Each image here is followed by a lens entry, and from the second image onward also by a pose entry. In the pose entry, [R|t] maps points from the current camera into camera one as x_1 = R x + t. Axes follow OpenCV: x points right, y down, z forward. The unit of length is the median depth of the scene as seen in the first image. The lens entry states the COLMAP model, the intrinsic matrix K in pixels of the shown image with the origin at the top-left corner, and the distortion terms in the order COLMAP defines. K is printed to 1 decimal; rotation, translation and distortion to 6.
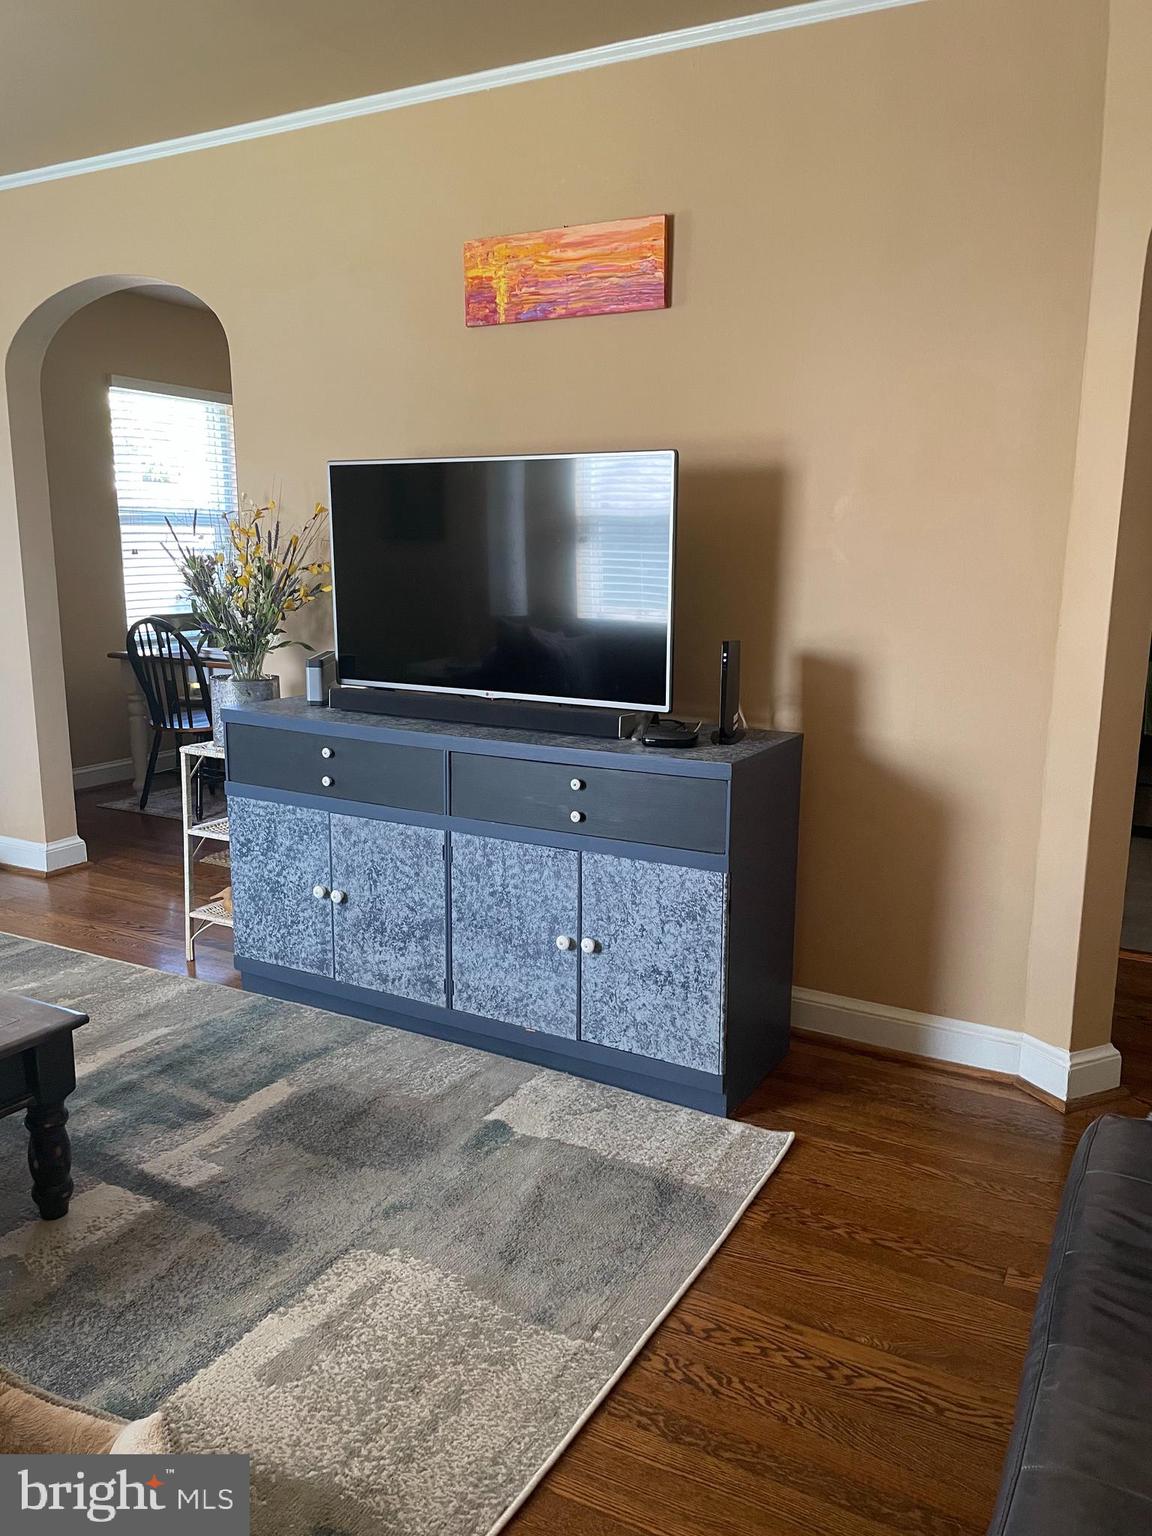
lens RADIAL K [[1166.6, 0, 583.2], [0, 1166.6, 768.5], [0, 0, 1]] dist [0.059683, -0.078899]
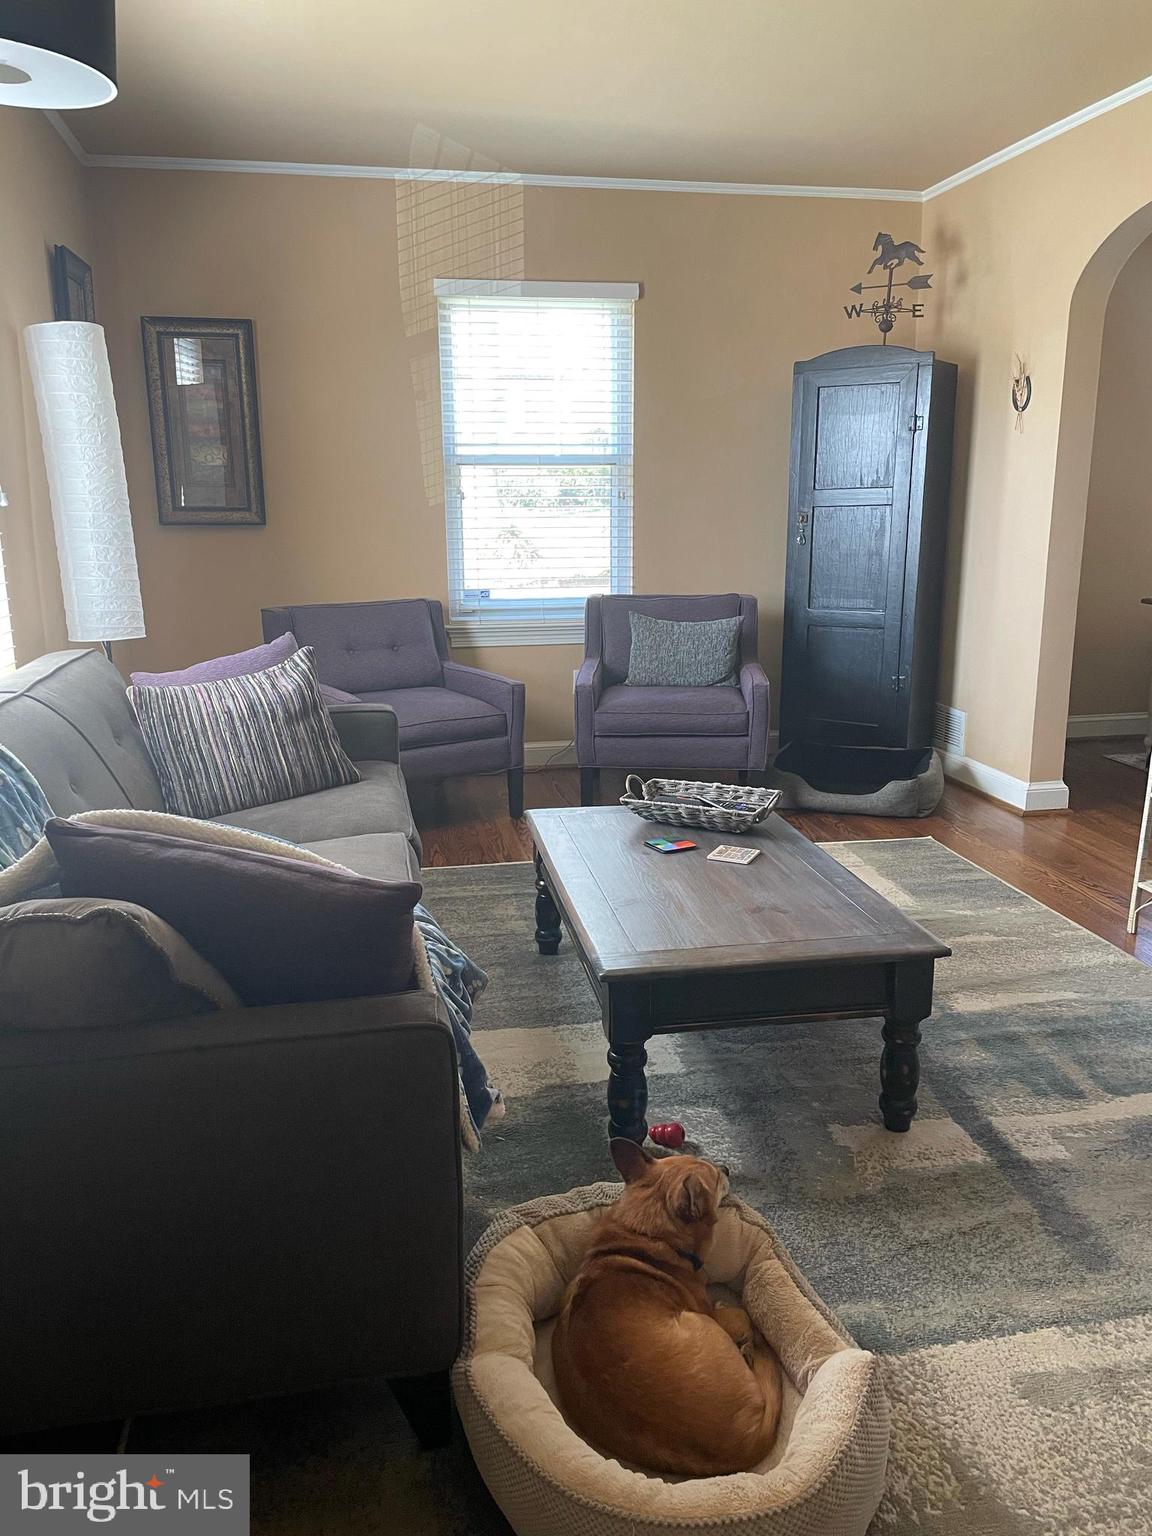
lens RADIAL K [[1166.6, 0, 575.6], [0, 1166.6, 761.0], [0, 0, 1]] dist [0.059683, -0.078899]
pose [[0.638803, 0.167375, -0.750943, 0.094578], [-0.140053, 0.985039, 0.100413, -0.001871], [0.756515, 0.041028, 0.652688, 0.106027]]
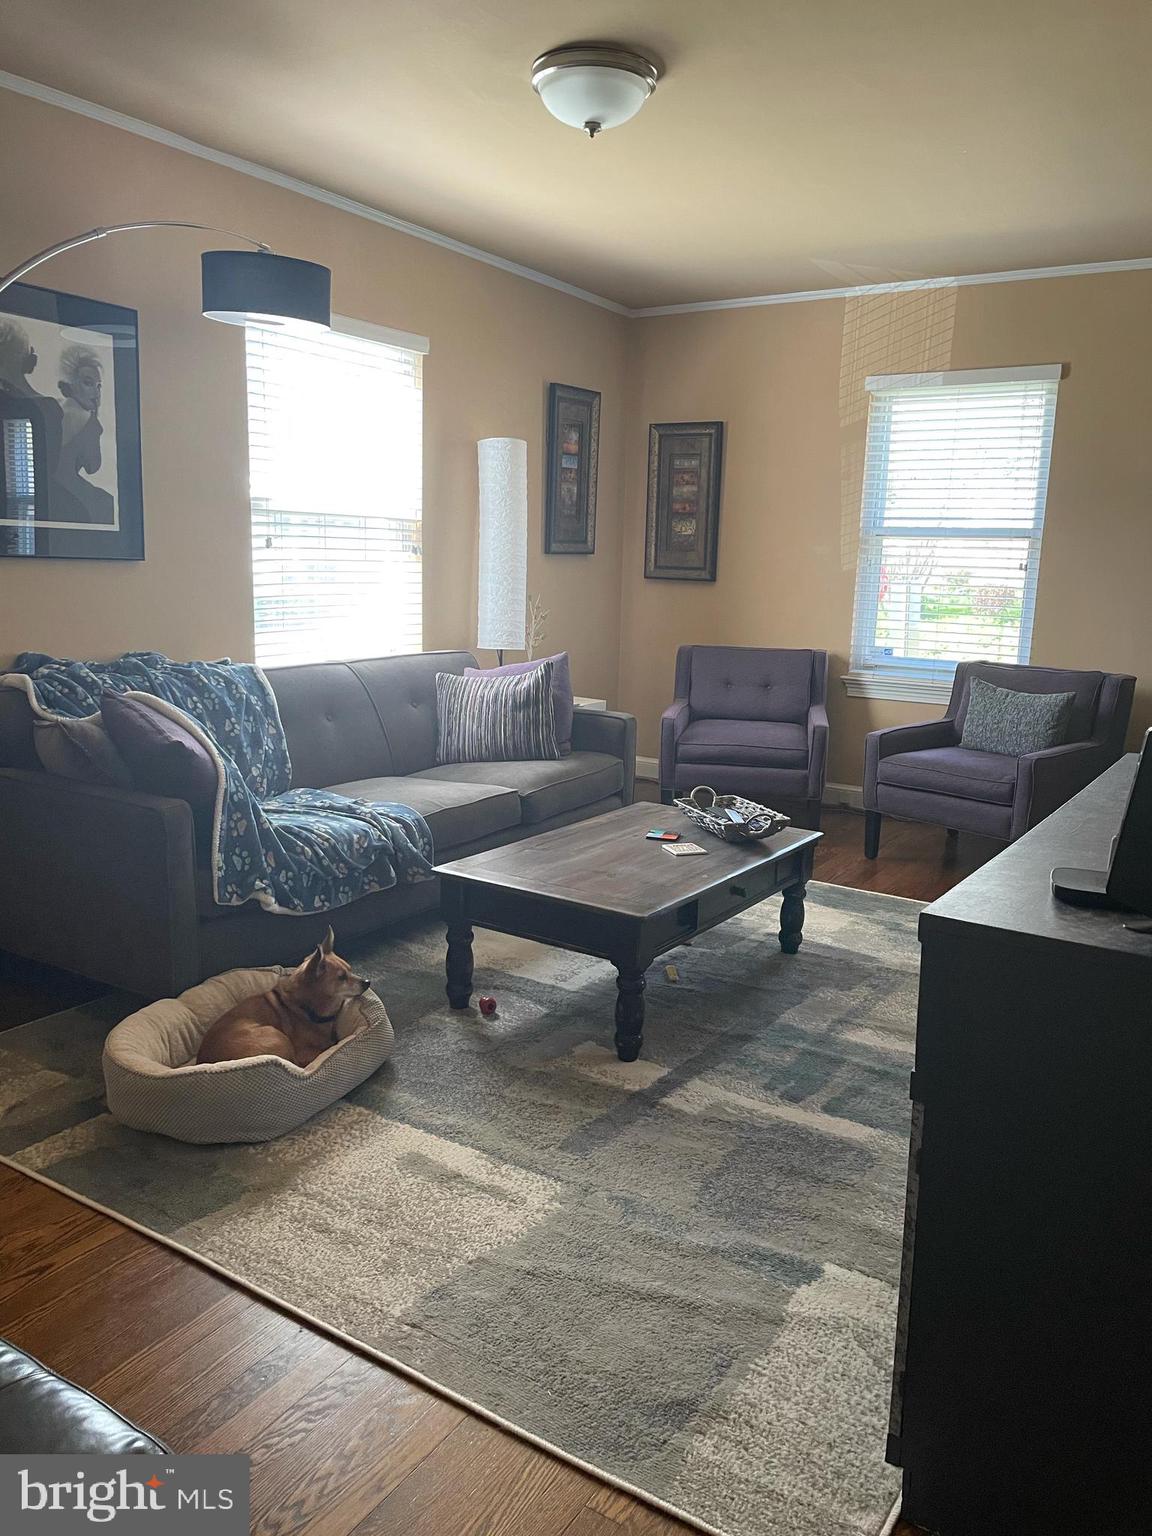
lens RADIAL K [[1166.6, 0, 575.4], [0, 1166.6, 768.8], [0, 0, 1]] dist [0.059683, -0.078899]
pose [[-0.076794, 0.179296, -0.980793, 0.786899], [-0.218322, 0.956802, 0.192004, -0.167604], [0.972851, 0.228874, -0.034332, 0.944882]]
